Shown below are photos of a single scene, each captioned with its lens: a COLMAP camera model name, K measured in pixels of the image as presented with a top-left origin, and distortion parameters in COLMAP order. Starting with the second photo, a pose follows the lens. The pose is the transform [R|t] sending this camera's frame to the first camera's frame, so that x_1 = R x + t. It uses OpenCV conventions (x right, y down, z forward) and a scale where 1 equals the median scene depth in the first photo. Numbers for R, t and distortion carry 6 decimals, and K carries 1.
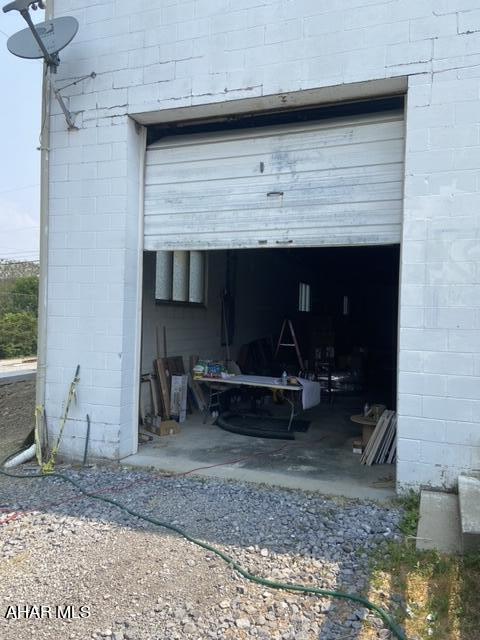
lens RADIAL K [[485.4, 0, 239.2], [0, 485.4, 319.6], [0, 0, 1]] dist [0.006892, 0.001211]
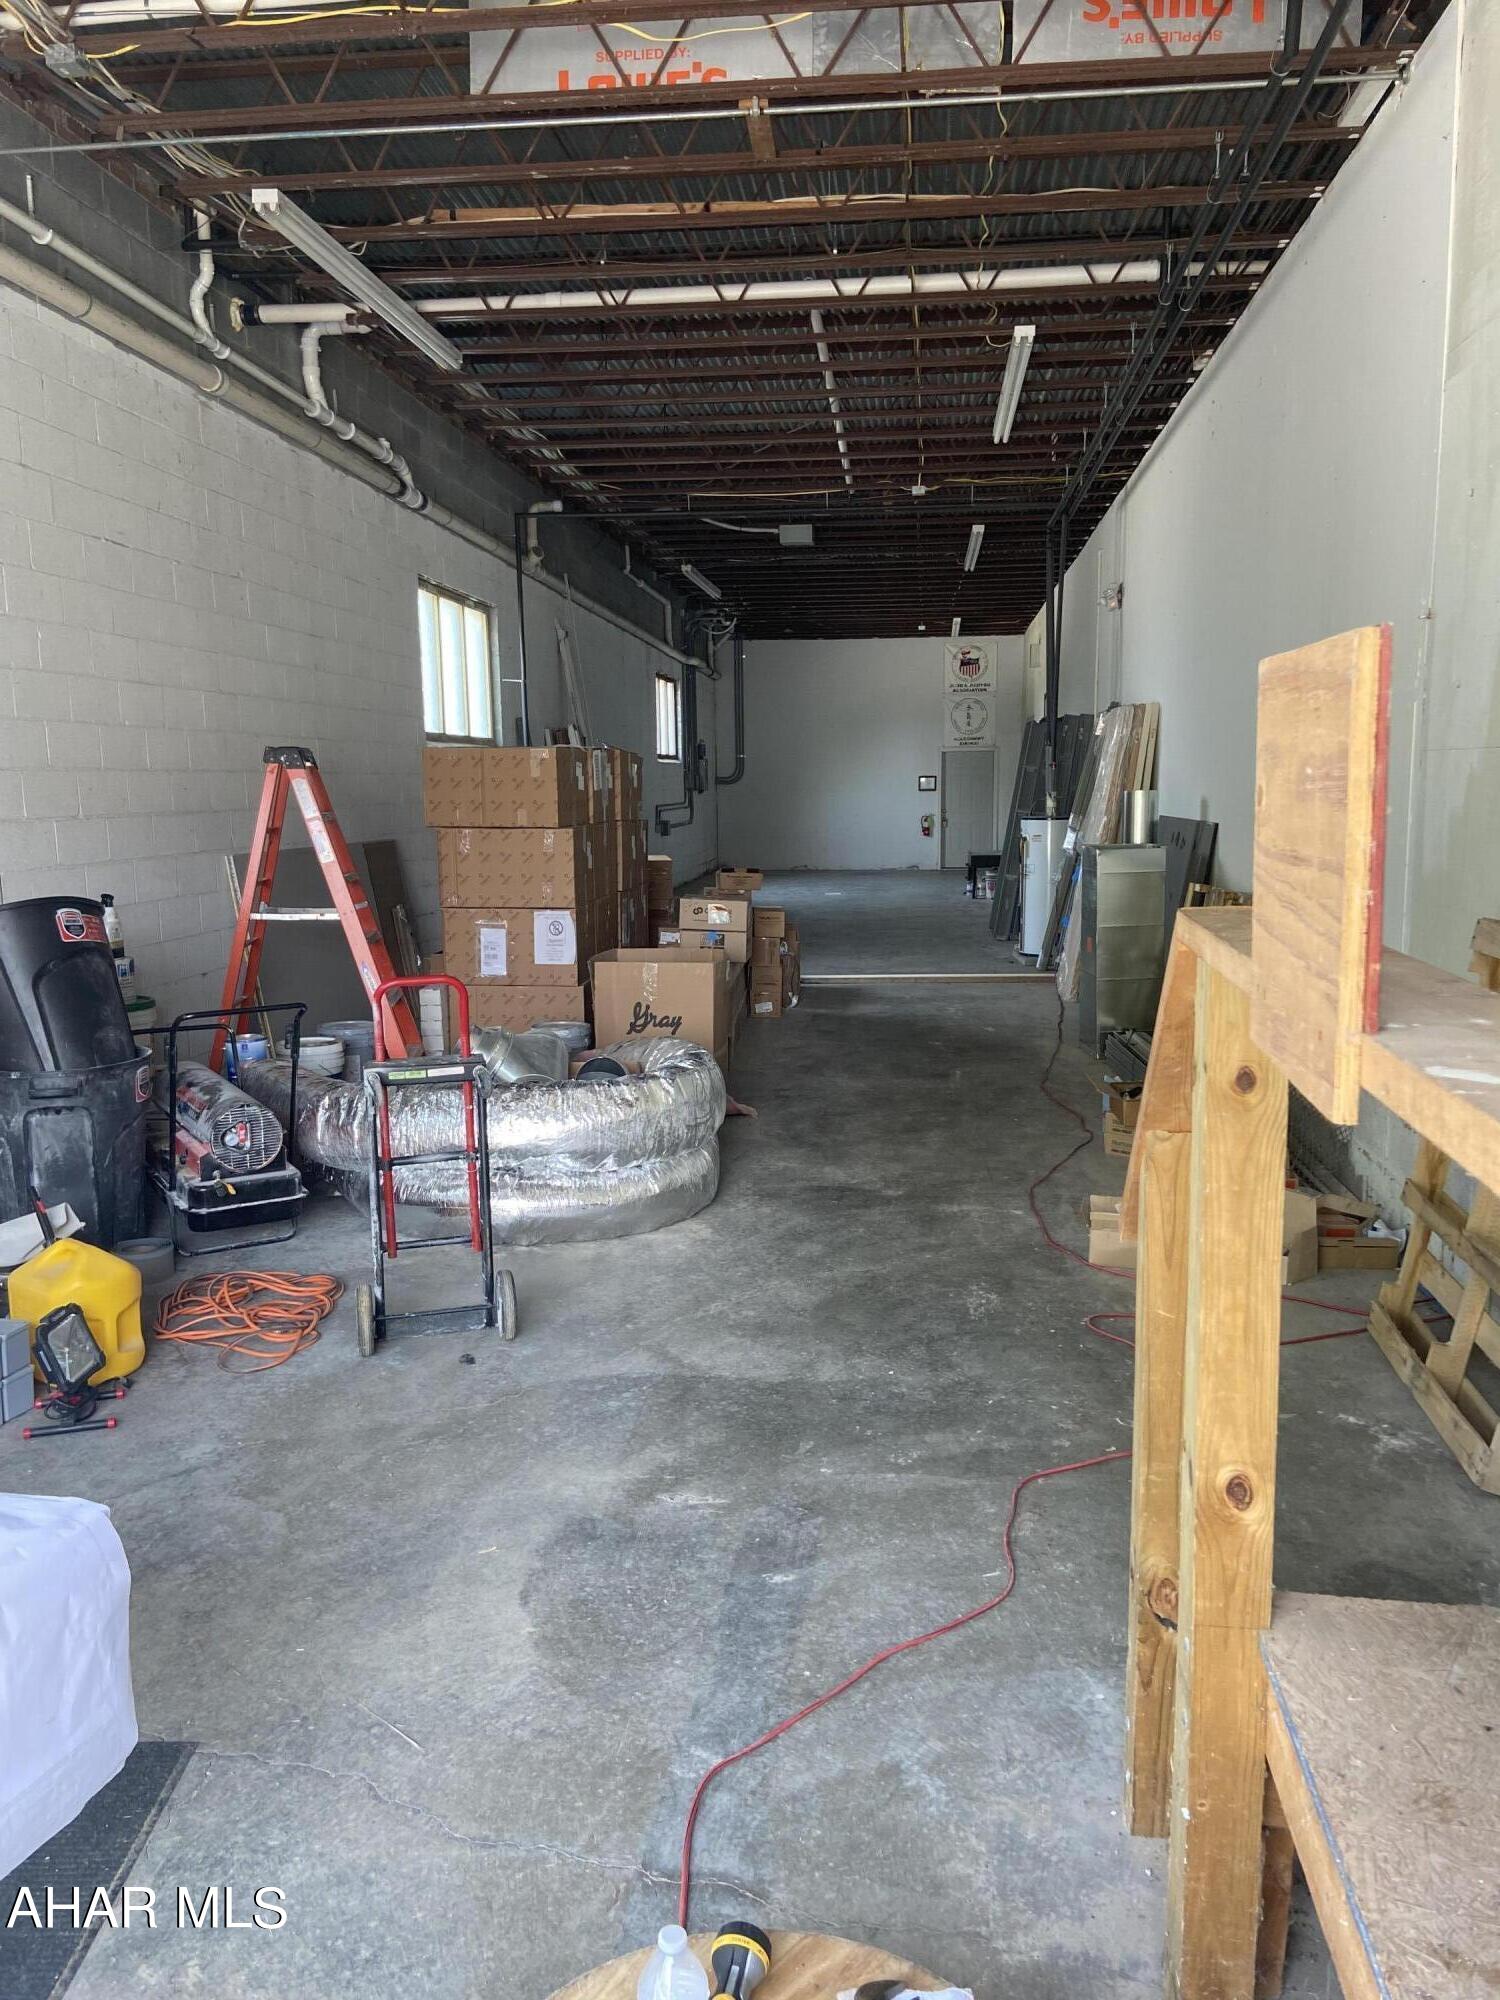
lens RADIAL K [[1517.0, 0, 751.8], [0, 1517.0, 1000.2], [0, 0, 1]] dist [0.006892, 0.001211]
pose [[0.969726, -0.061028, 0.236448, 0.120791], [0.026801, 0.989017, 0.145351, 0.007054], [-0.242721, -0.134614, 0.960711, 0.409854]]
